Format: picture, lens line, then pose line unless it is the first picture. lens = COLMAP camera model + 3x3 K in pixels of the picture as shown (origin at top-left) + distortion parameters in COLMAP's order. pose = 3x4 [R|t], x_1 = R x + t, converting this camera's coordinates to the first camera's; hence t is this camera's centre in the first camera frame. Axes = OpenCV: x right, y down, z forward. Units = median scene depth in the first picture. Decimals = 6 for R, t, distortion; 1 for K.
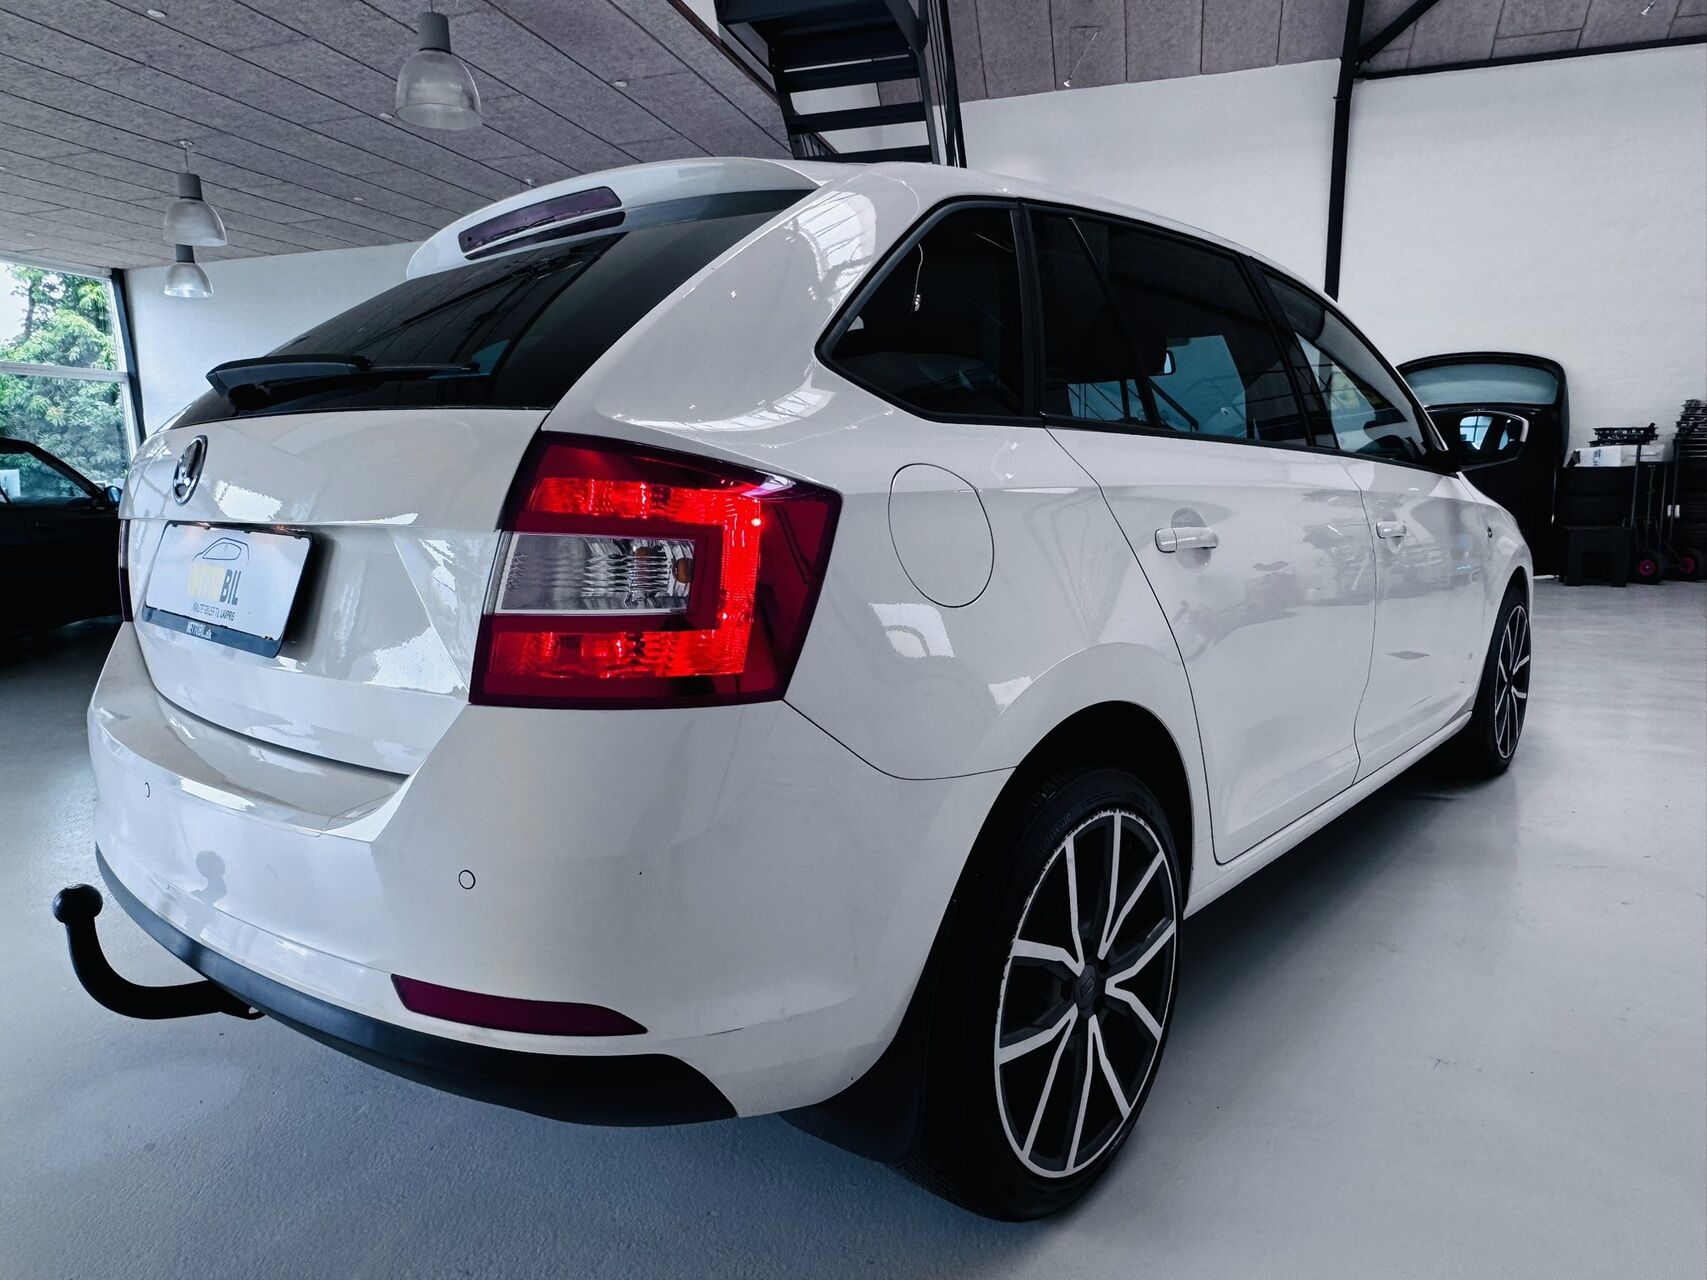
lens RADIAL K [[1093.0, 0, 853.7], [0, 1093.0, 642.1], [0, 0, 1]] dist [-0.008693, -0.001903]
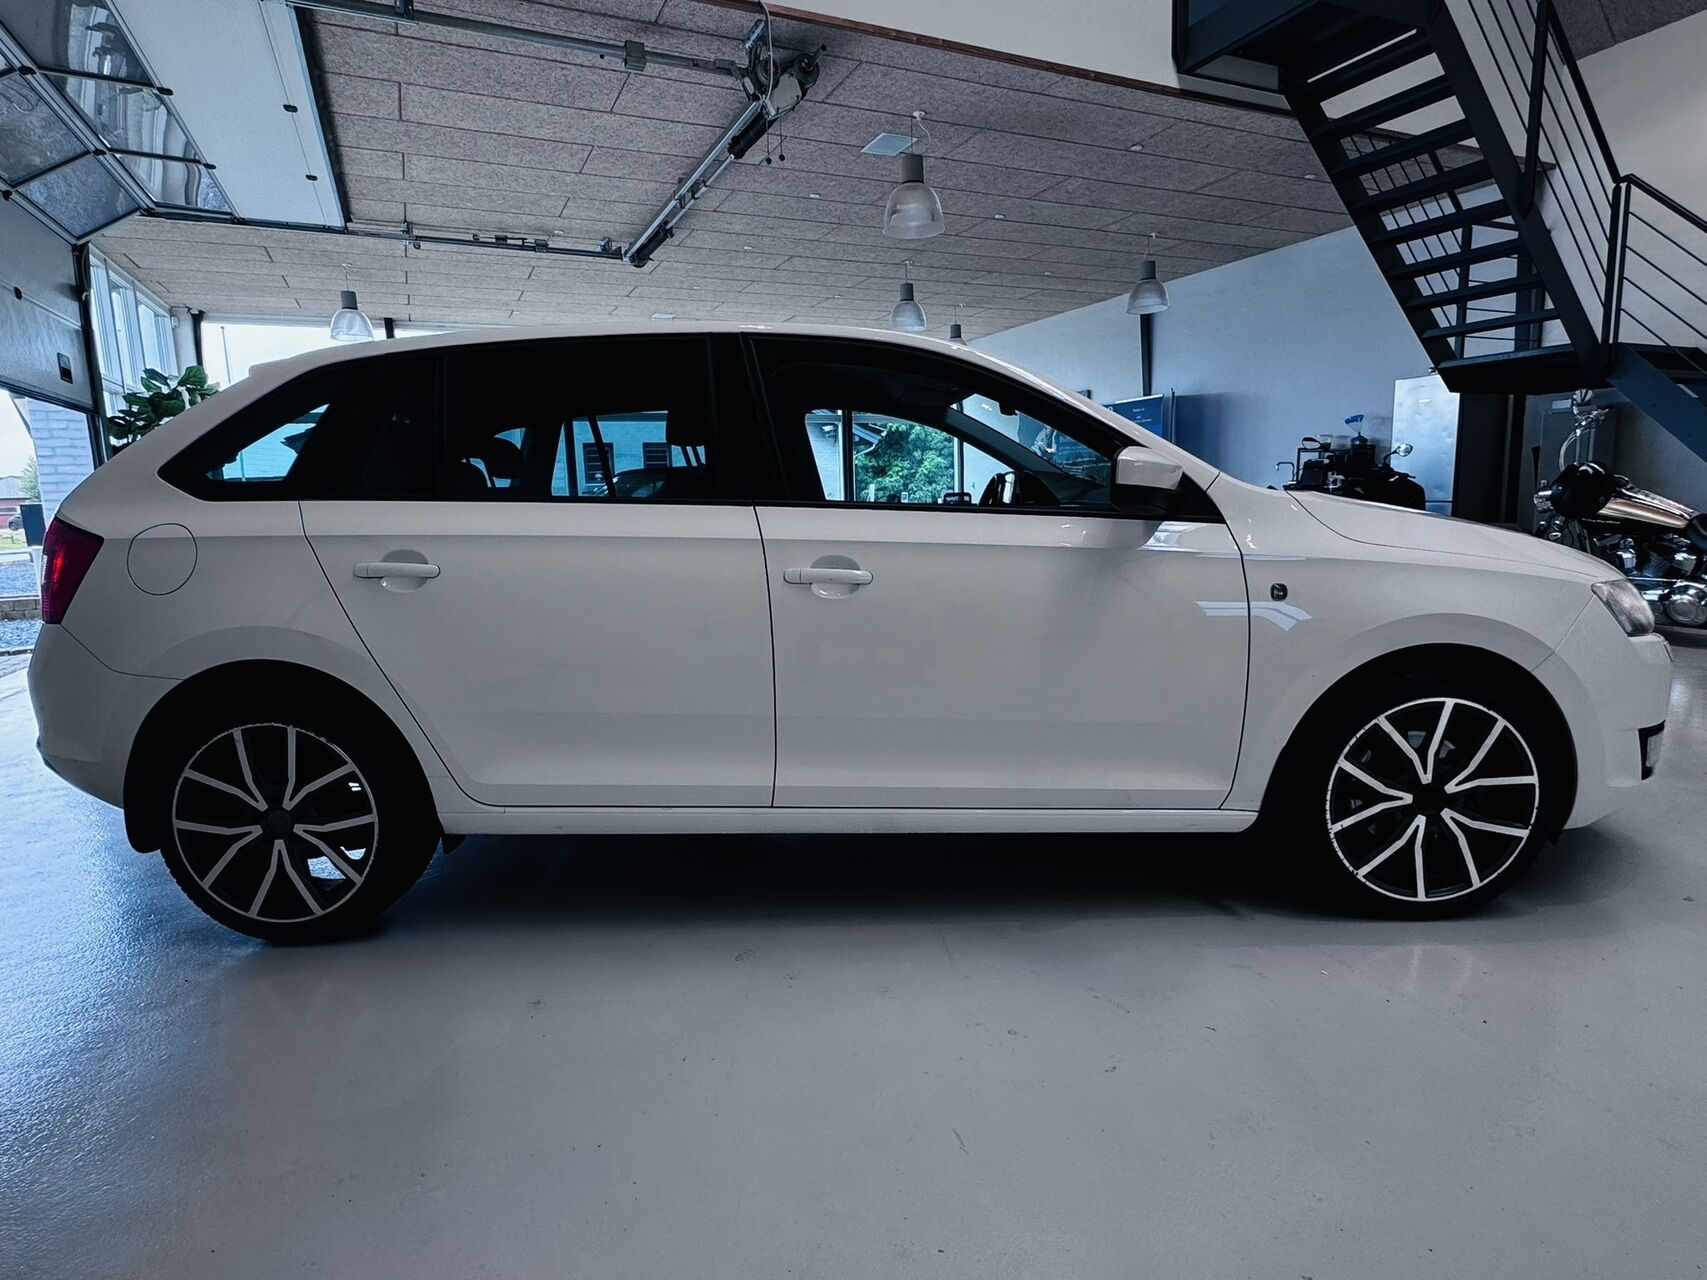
lens RADIAL K [[953.0, 0, 854.5], [0, 953.0, 637.0], [0, 0, 1]] dist [-0.000936, 0.001194]
pose [[0.646774, 0.113211, -0.754233, 0.871058], [-0.101913, 0.992882, 0.061639, -0.075268], [0.755842, 0.037000, 0.653708, 0.310947]]
